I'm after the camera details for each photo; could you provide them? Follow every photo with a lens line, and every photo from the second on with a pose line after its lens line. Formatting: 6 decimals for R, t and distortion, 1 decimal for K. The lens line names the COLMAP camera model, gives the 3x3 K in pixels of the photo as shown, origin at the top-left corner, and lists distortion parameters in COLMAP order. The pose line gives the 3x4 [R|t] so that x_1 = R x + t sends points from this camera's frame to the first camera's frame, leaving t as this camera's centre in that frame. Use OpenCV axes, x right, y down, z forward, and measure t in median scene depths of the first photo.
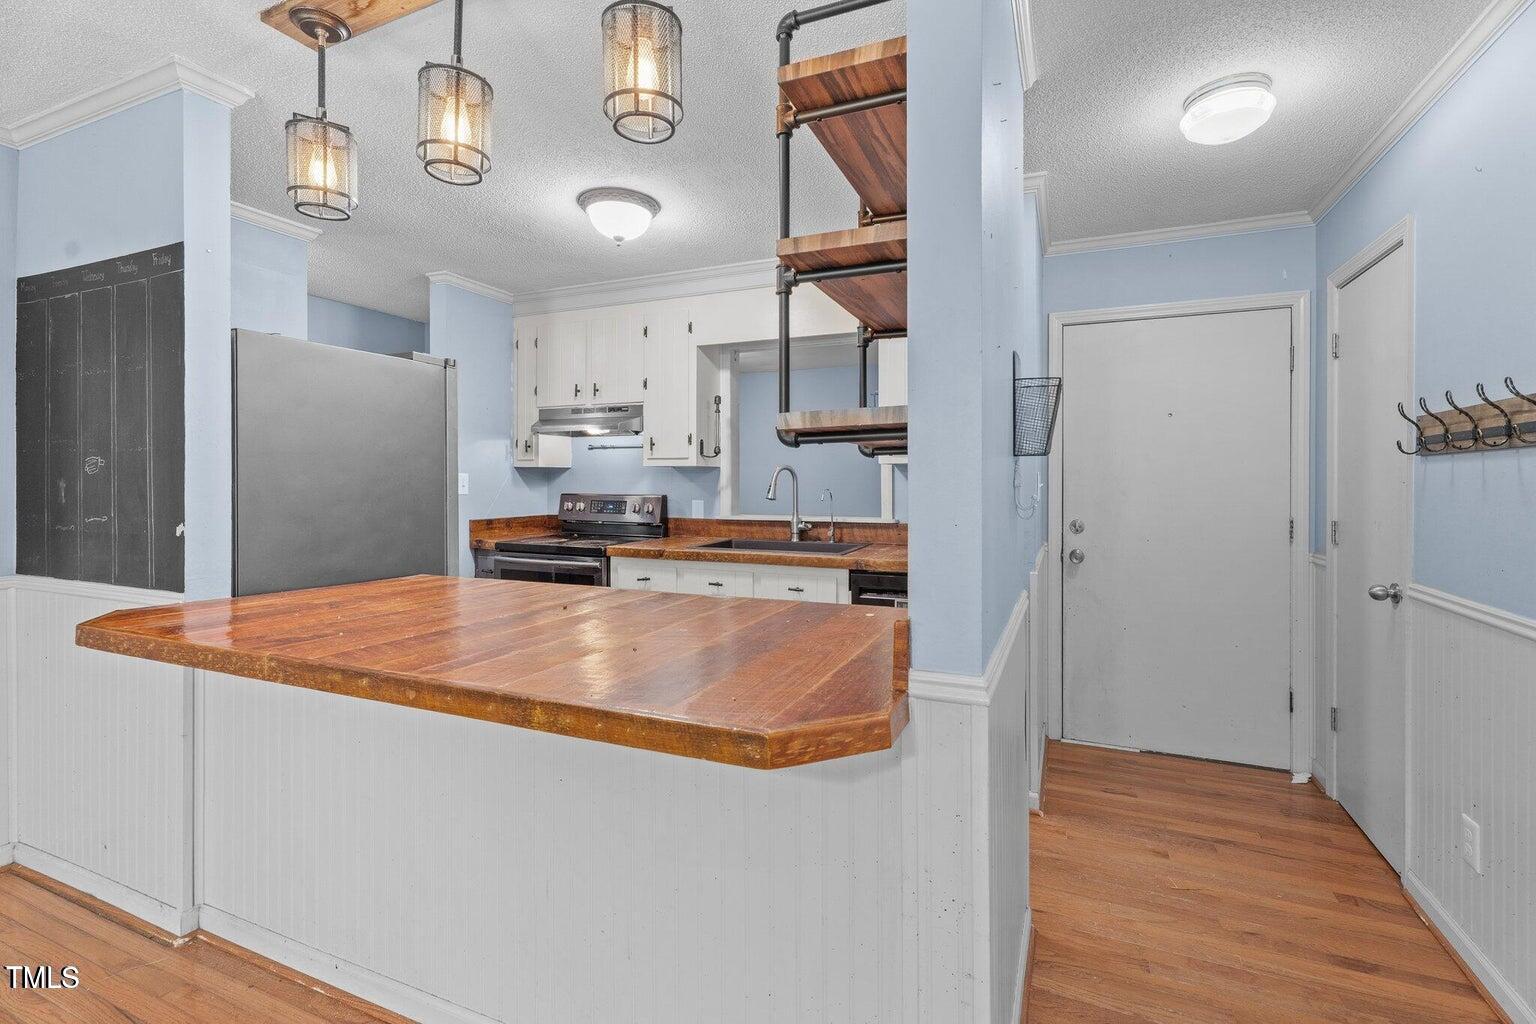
lens RADIAL K [[691.7, 0, 770.6], [0, 691.7, 484.6], [0, 0, 1]] dist [0.000514, -0.000278]
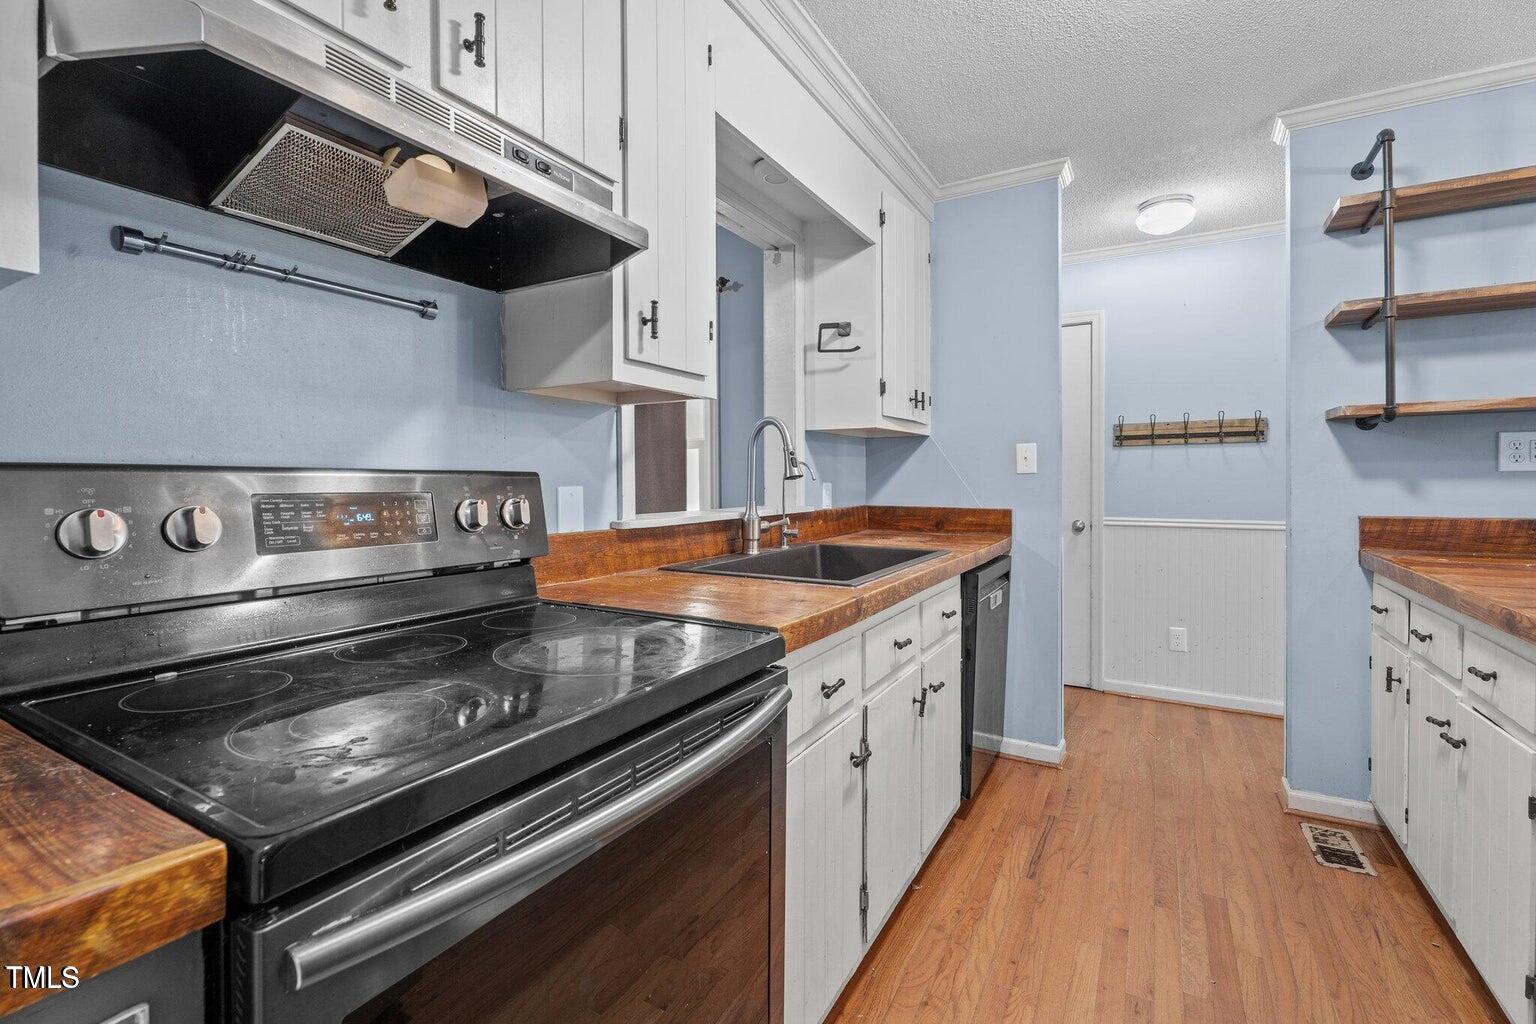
lens RADIAL K [[691.7, 0, 770.6], [0, 691.7, 484.6], [0, 0, 1]] dist [0.000514, -0.000278]
pose [[0.106283, -0.005261, 0.994322, -0.511352], [0.008675, 0.999953, 0.004364, 0.022273], [-0.994298, 0.008162, 0.106323, 0.903269]]
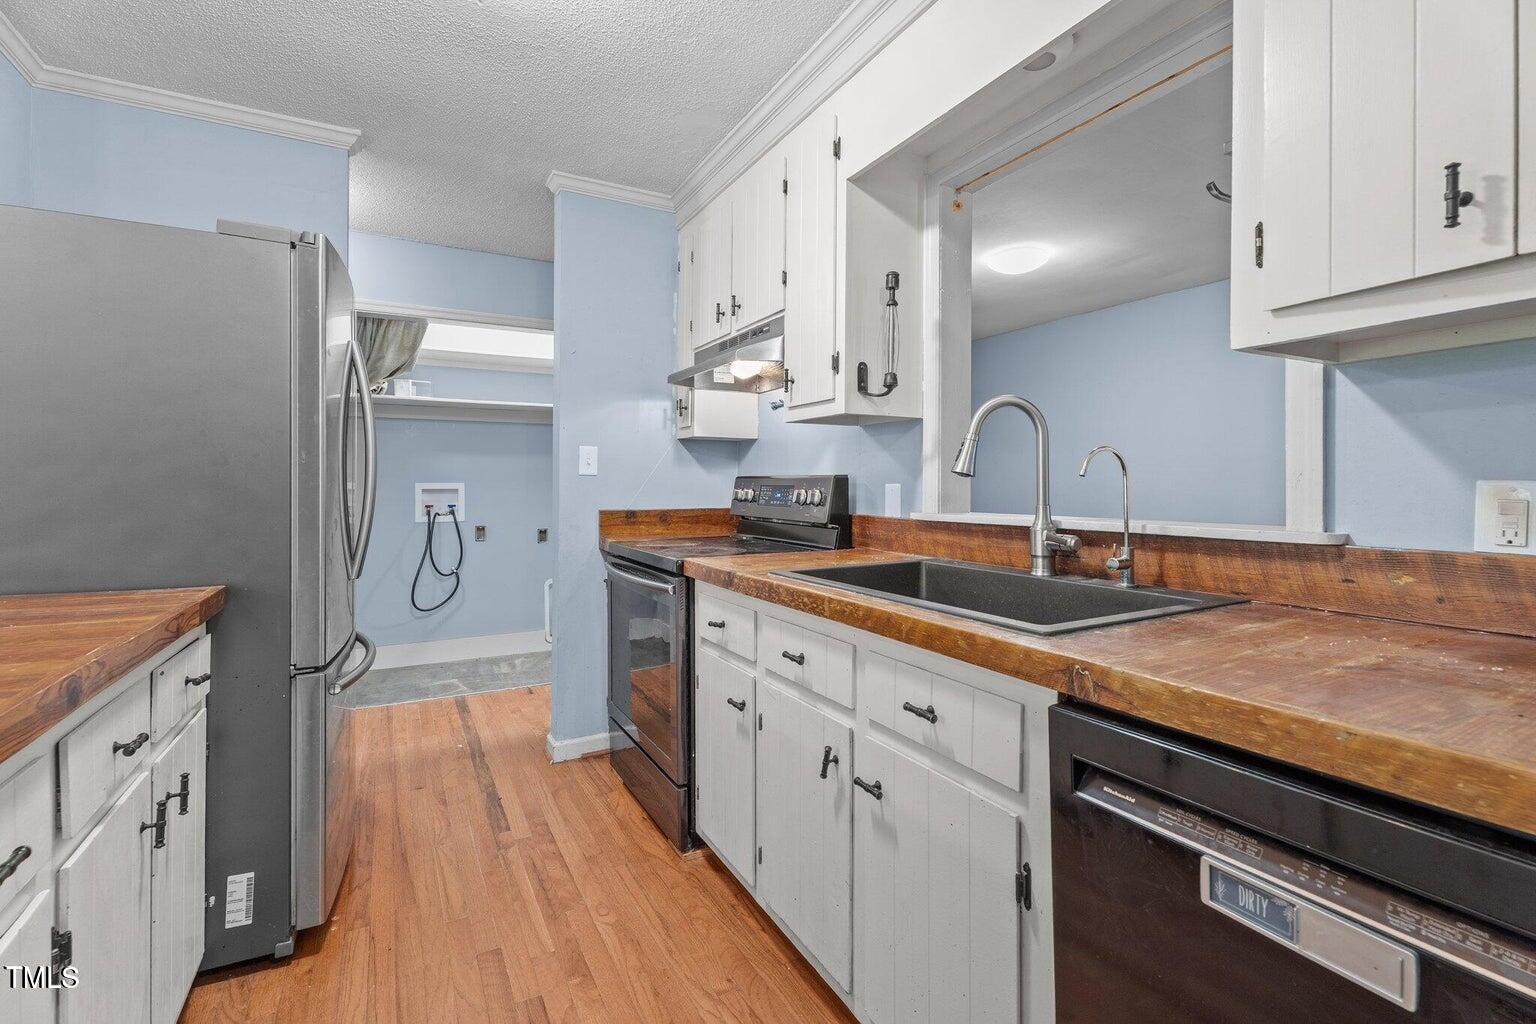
lens RADIAL K [[691.7, 0, 770.6], [0, 691.7, 484.6], [0, 0, 1]] dist [0.000514, -0.000278]
pose [[0.786972, -0.001450, -0.616987, 0.162949], [-0.004364, 0.999959, -0.007917, 0.029850], [0.616973, 0.008923, 0.786934, 0.550899]]
